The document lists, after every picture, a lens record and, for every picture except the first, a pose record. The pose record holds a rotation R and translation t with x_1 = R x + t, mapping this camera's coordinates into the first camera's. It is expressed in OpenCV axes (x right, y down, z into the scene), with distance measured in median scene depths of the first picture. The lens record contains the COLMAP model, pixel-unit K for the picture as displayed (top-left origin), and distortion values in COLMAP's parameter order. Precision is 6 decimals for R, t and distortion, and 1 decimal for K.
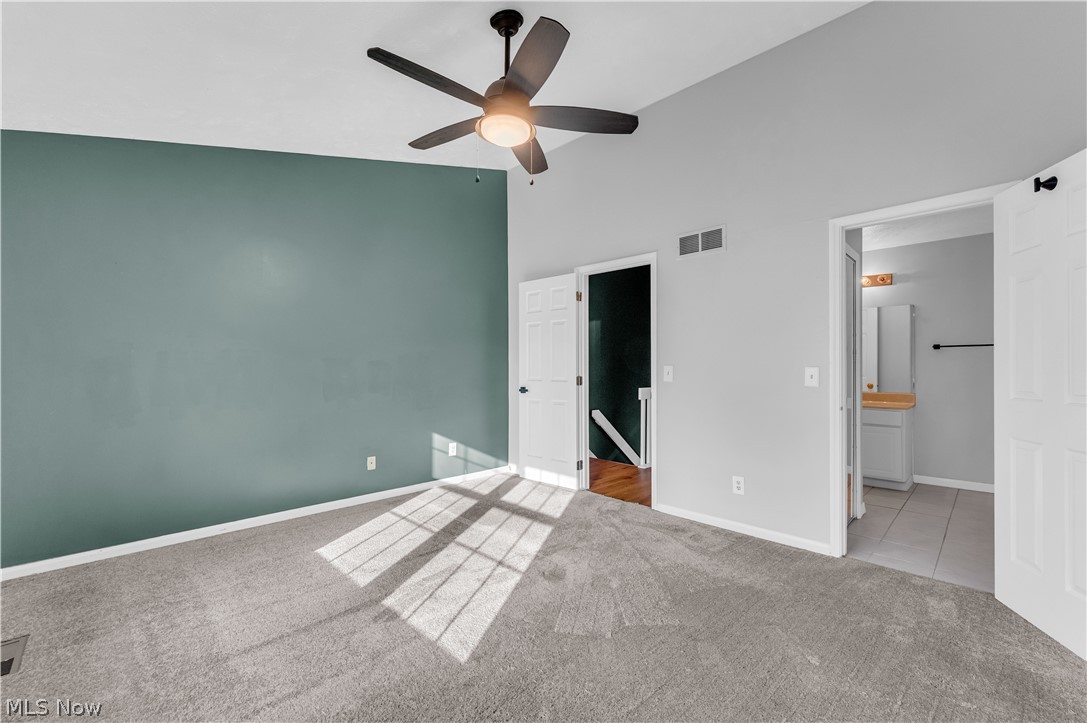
lens RADIAL K [[444.6, 0, 540.1], [0, 444.6, 364.6], [0, 0, 1]] dist [0.000441, -0.000089]
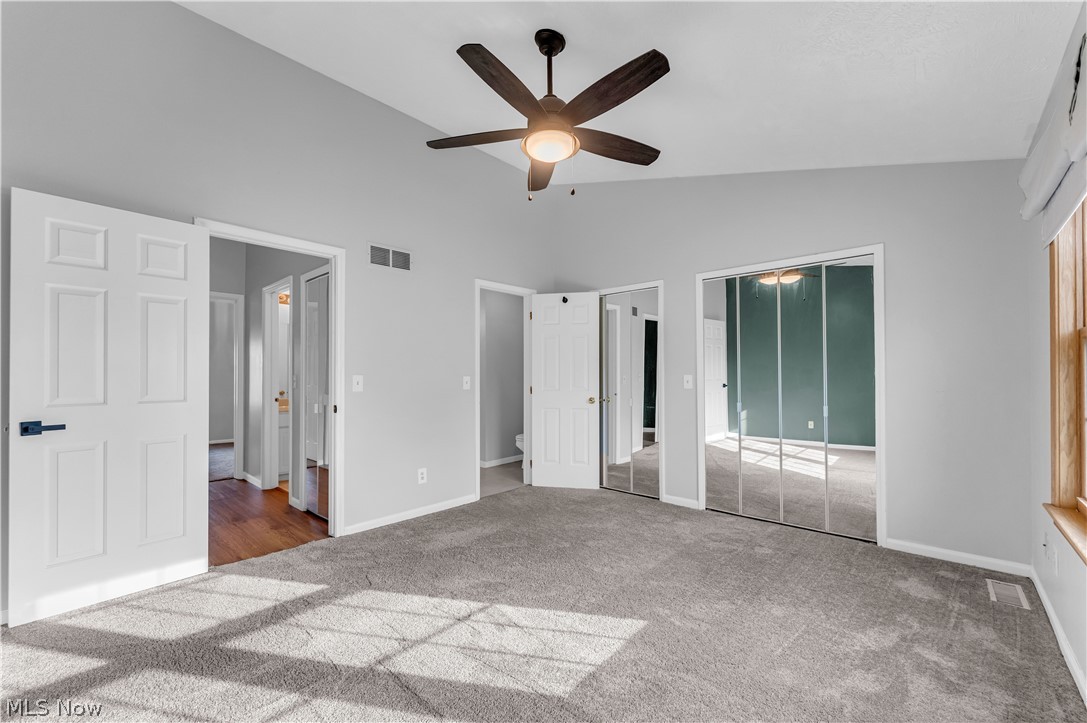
lens RADIAL K [[444.6, 0, 539.9], [0, 444.6, 368.2], [0, 0, 1]] dist [0.000441, -0.000089]
pose [[-0.042694, 0.012054, 0.999016, -0.749226], [-0.004412, 0.999915, -0.012253, -0.002624], [-0.999078, -0.004931, -0.042637, 0.733122]]
